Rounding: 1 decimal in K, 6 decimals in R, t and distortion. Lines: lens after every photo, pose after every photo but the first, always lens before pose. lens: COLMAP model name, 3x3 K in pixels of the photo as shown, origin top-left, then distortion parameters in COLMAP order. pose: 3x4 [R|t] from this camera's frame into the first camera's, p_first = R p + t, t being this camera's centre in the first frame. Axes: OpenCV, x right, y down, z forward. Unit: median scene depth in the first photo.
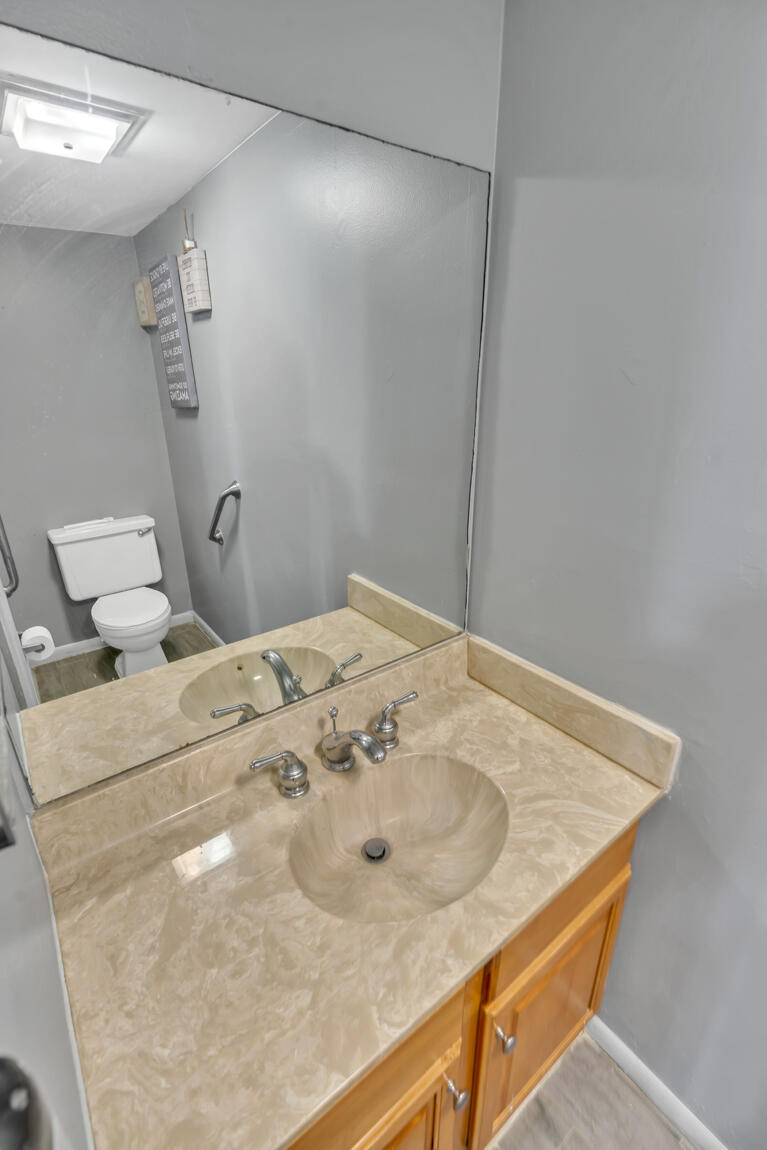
lens RADIAL K [[522.6, 0, 386.6], [0, 522.6, 577.6], [0, 0, 1]] dist [-0.007381, 0.003457]
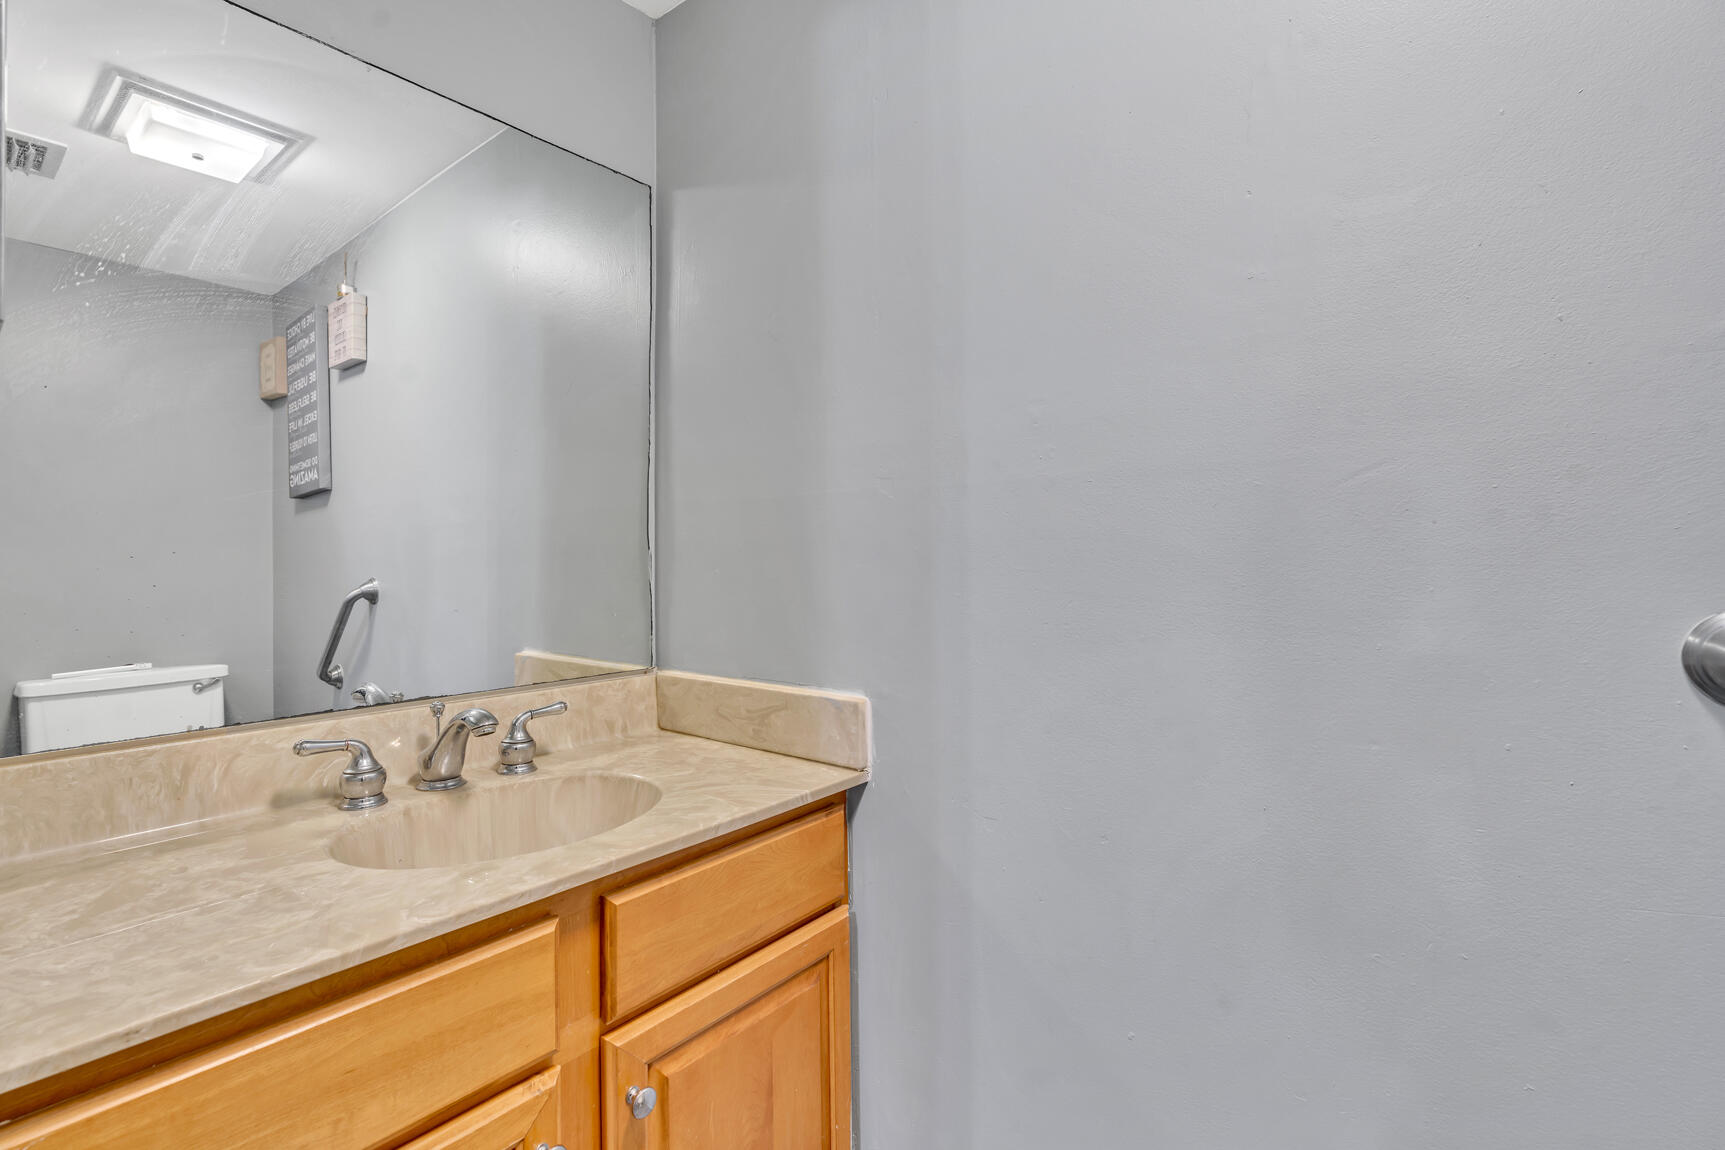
lens RADIAL K [[783.9, 0, 863.9], [0, 783.9, 547.8], [0, 0, 1]] dist [-0.007381, 0.003457]
pose [[0.970342, 0.001846, 0.241729, 0.174534], [0.091227, 0.923234, -0.373251, 0.408643], [-0.223862, 0.384233, 0.895685, -0.190675]]
